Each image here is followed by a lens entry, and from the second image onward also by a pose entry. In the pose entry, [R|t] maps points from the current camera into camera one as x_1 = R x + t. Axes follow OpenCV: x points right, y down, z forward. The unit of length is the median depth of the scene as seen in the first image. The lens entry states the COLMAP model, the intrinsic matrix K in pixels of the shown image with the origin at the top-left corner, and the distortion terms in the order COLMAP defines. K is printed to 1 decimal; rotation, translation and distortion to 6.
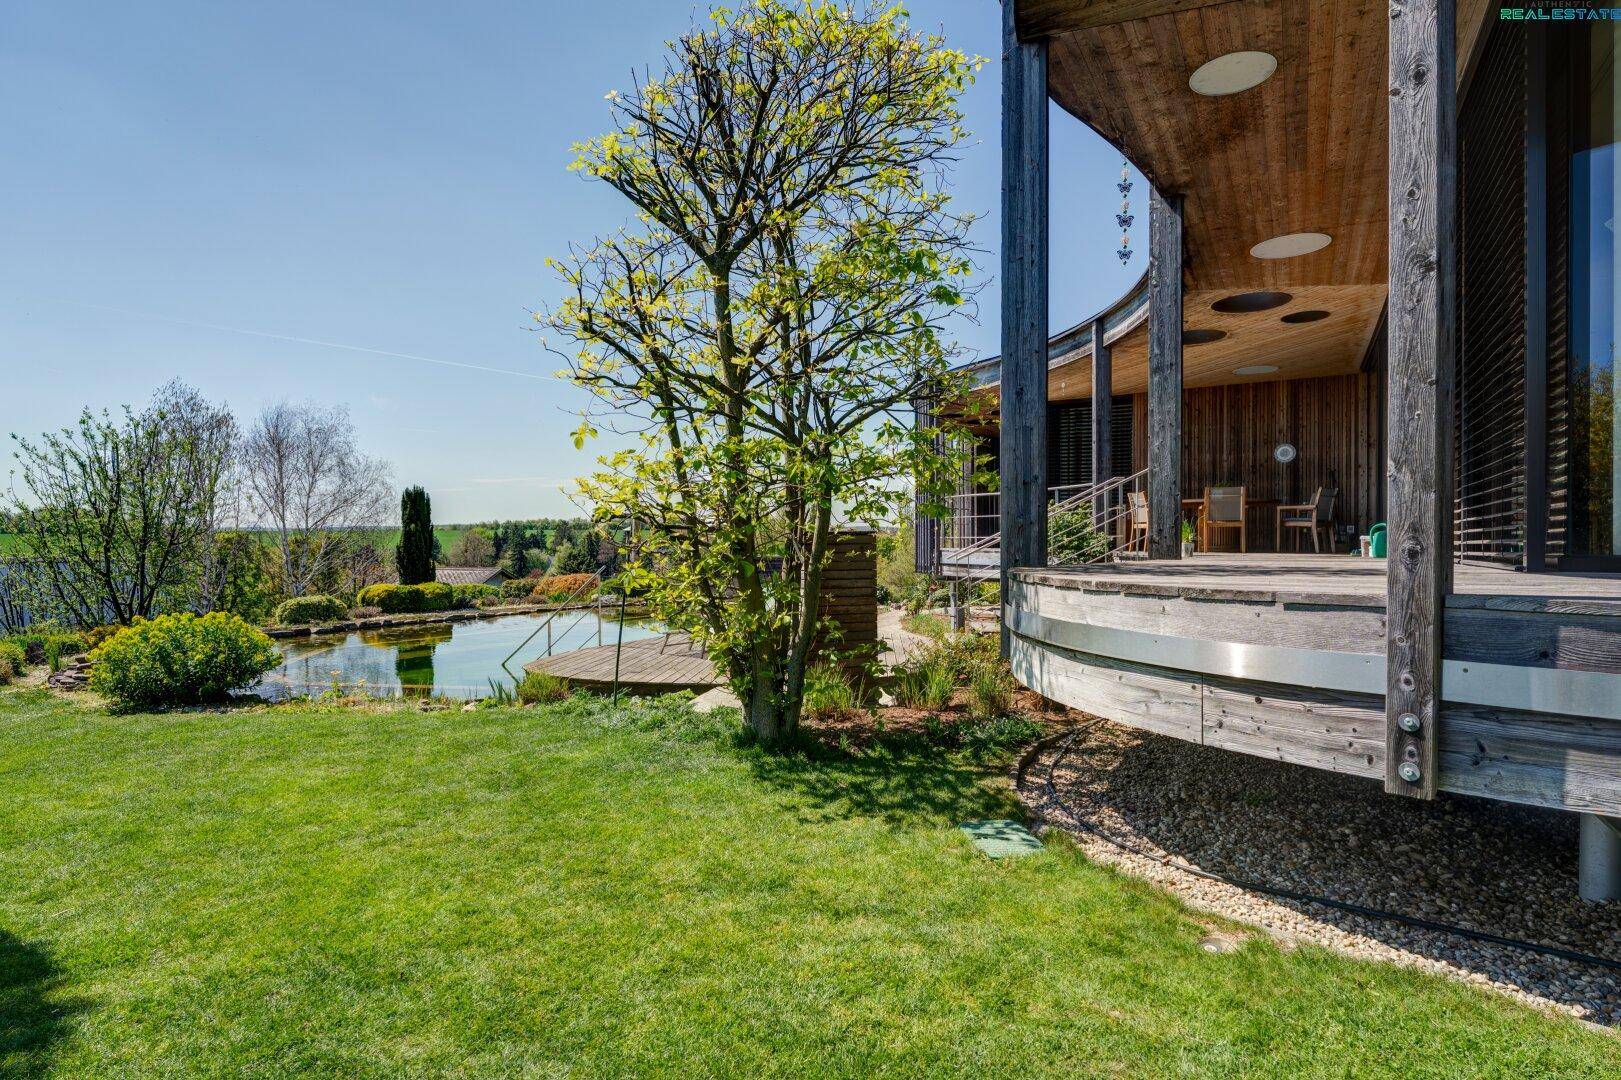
lens RADIAL K [[810.4, 0, 802.9], [0, 810.4, 544.9], [0, 0, 1]] dist [-0.005077, 0.000181]
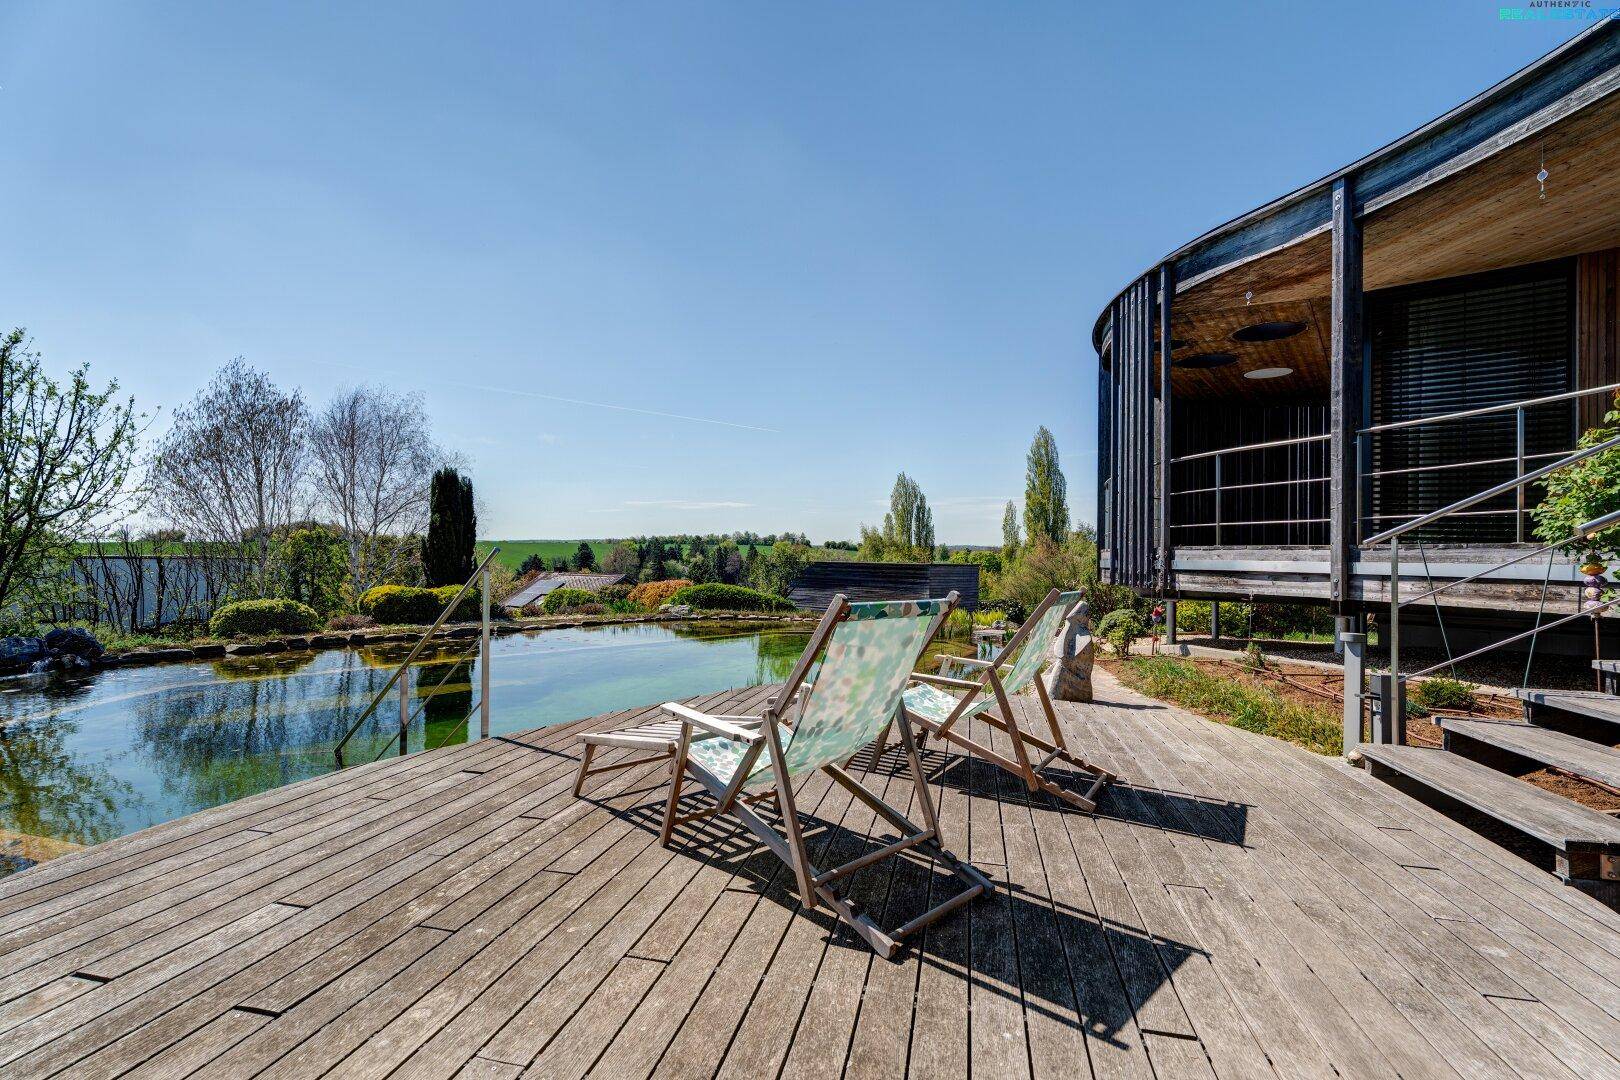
lens RADIAL K [[716.9, 0, 812.8], [0, 716.9, 551.0], [0, 0, 1]] dist [0.002164, 0.000162]
pose [[0.991453, 0.014876, -0.129613, -0.027121], [-0.016549, 0.999793, -0.011845, 0.023187], [0.129410, 0.013888, 0.991494, 0.526920]]
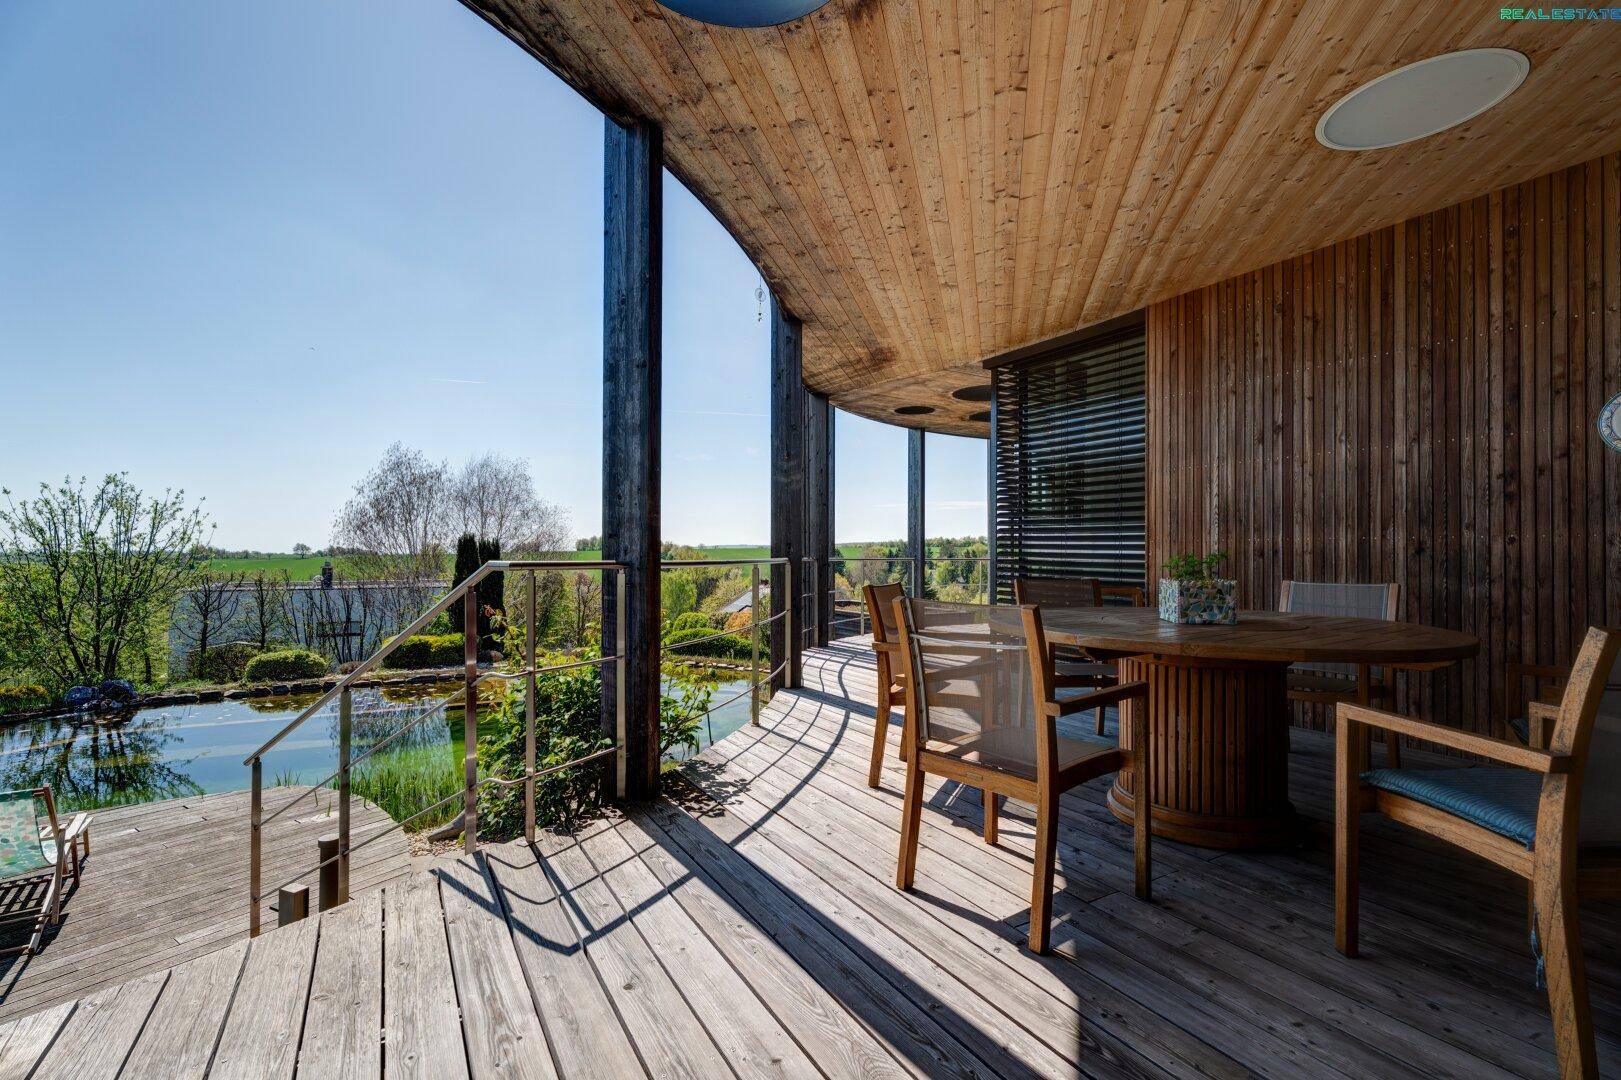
lens RADIAL K [[715.3, 0, 803.6], [0, 715.3, 549.4], [0, 0, 1]] dist [0.004740, -0.000170]
pose [[0.878619, -0.001747, -0.477521, 0.478844], [-0.005308, 0.999896, -0.013424, -0.068755], [0.477495, 0.014329, 0.878518, 0.682918]]
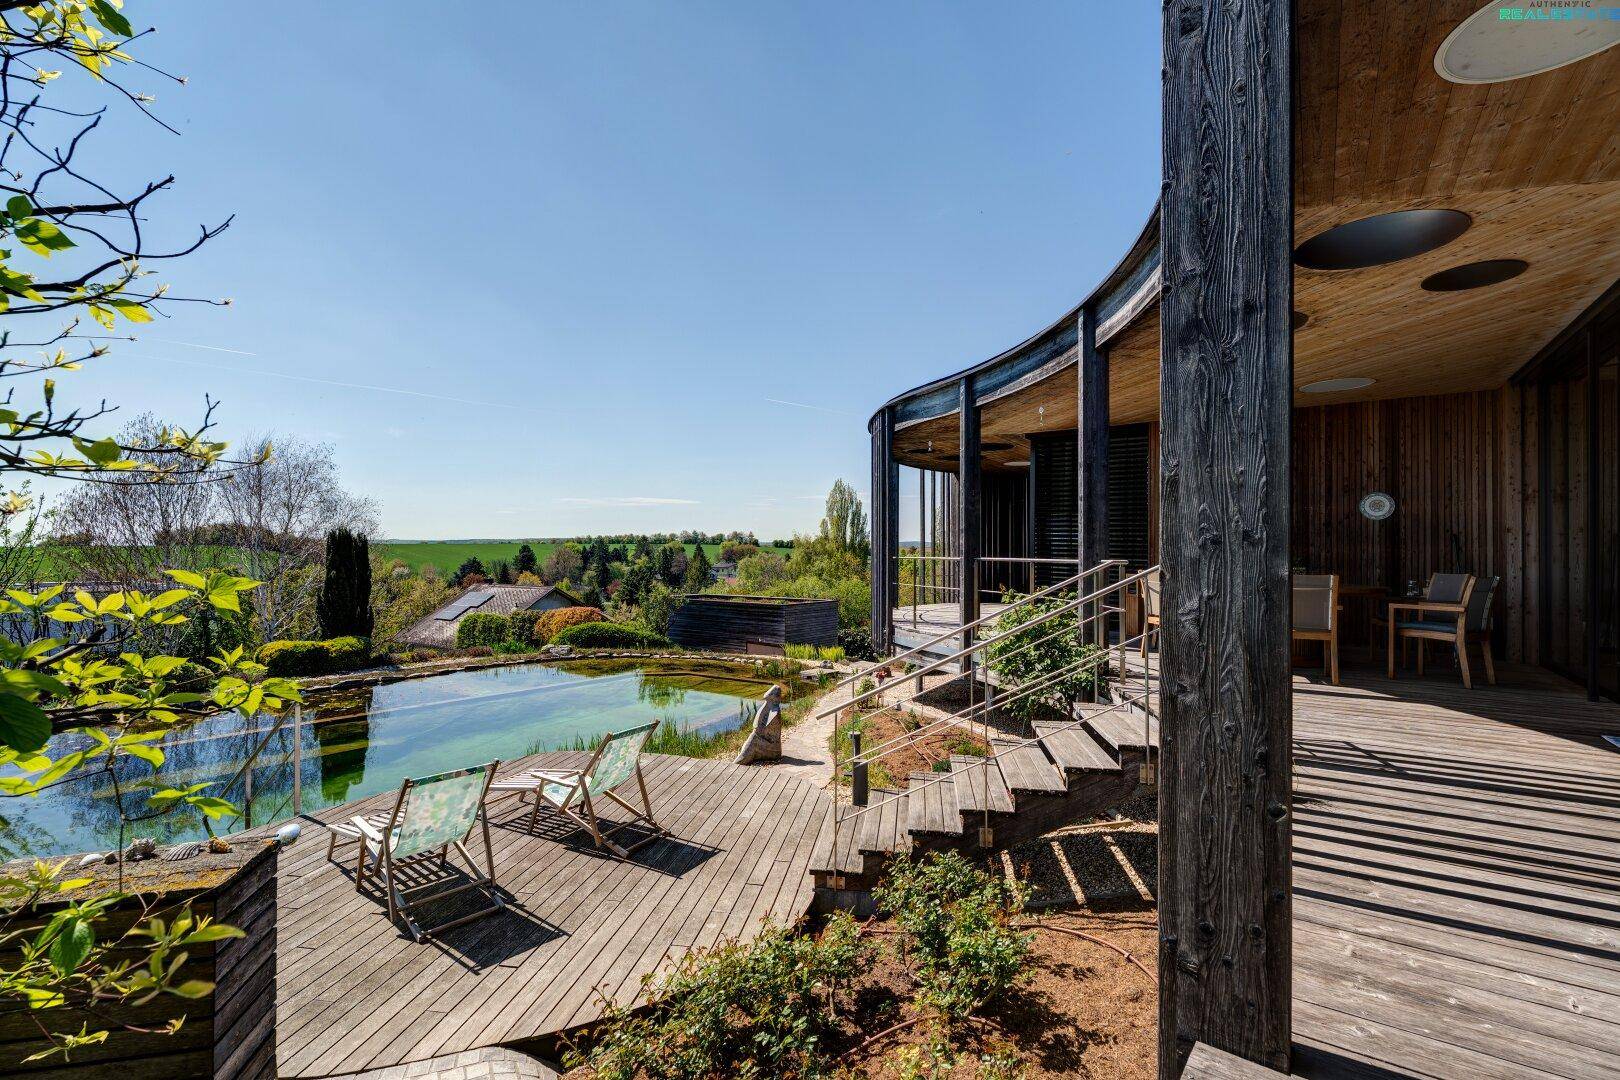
lens RADIAL K [[717.3, 0, 805.7], [0, 717.3, 543.0], [0, 0, 1]] dist [0.008571, -0.000380]
pose [[0.997599, 0.005226, -0.069057, 0.157490], [-0.006702, 0.999754, -0.021165, -0.067675], [0.068929, 0.021577, 0.997388, 0.364090]]
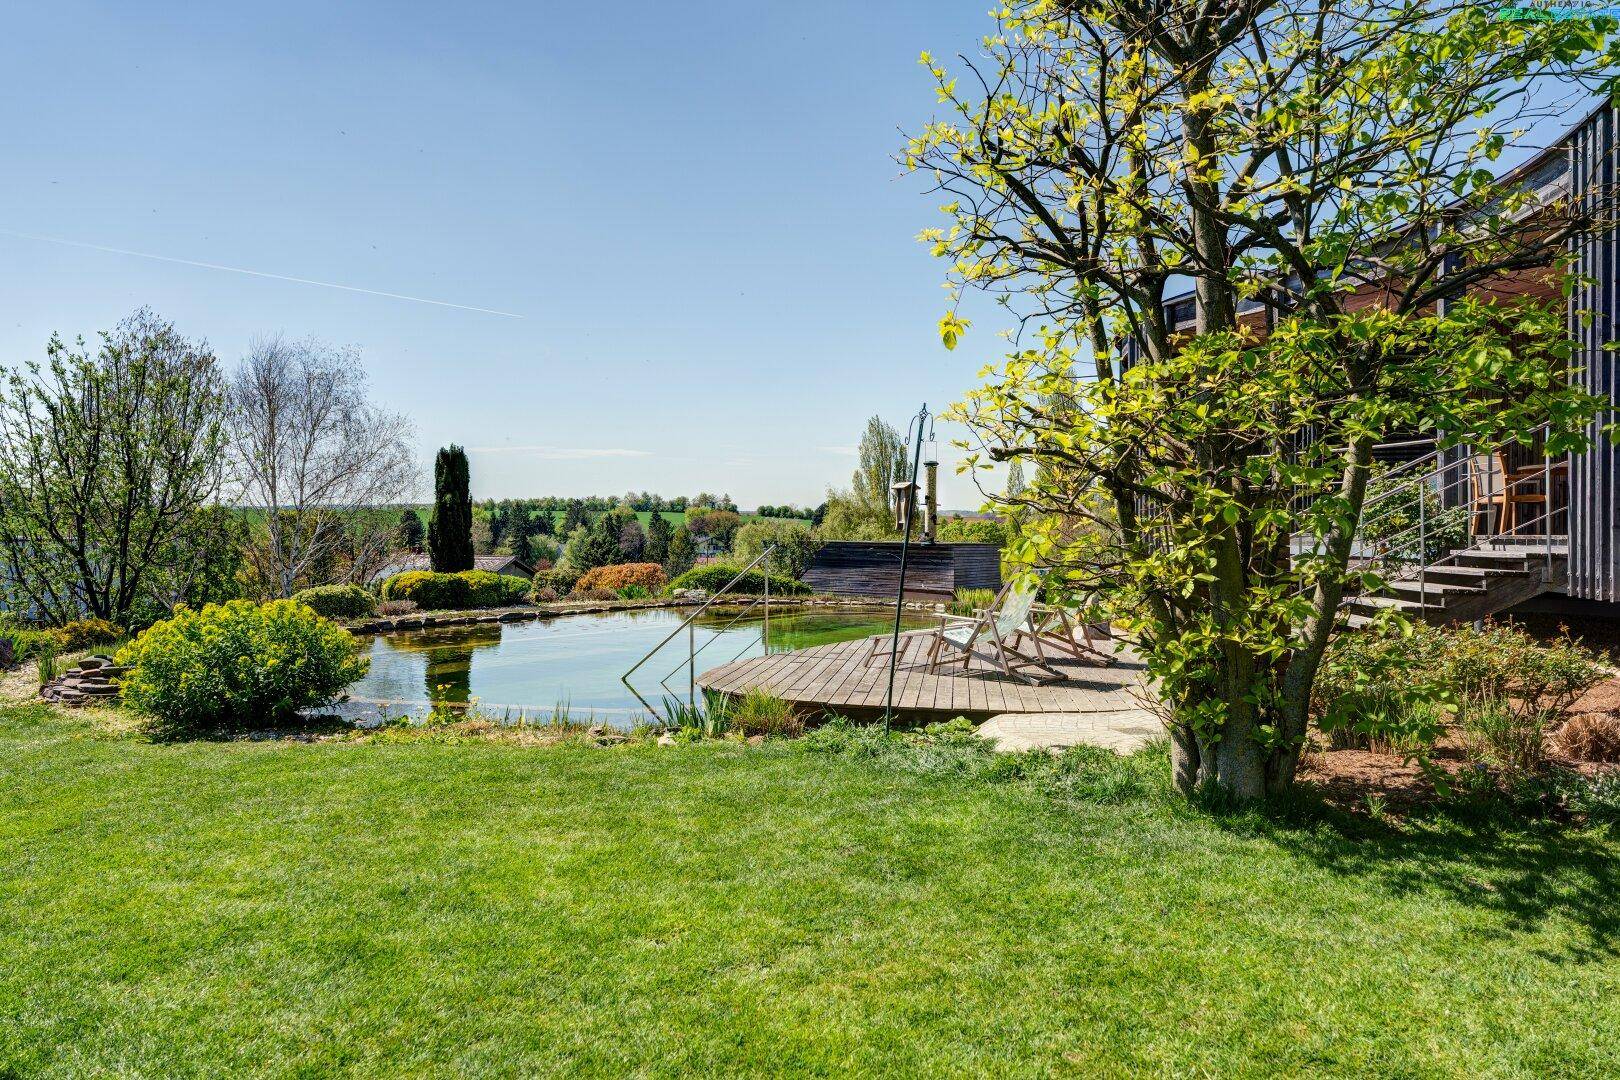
lens RADIAL K [[1019.8, 0, 845.2], [0, 1019.8, 519.5], [0, 0, 1]] dist [-0.023765, 0.030407]
pose [[0.999589, 0.009803, -0.026956, -0.126146], [-0.010163, 0.999861, -0.013232, 0.011341], [0.026823, 0.013500, 0.999549, 0.067551]]
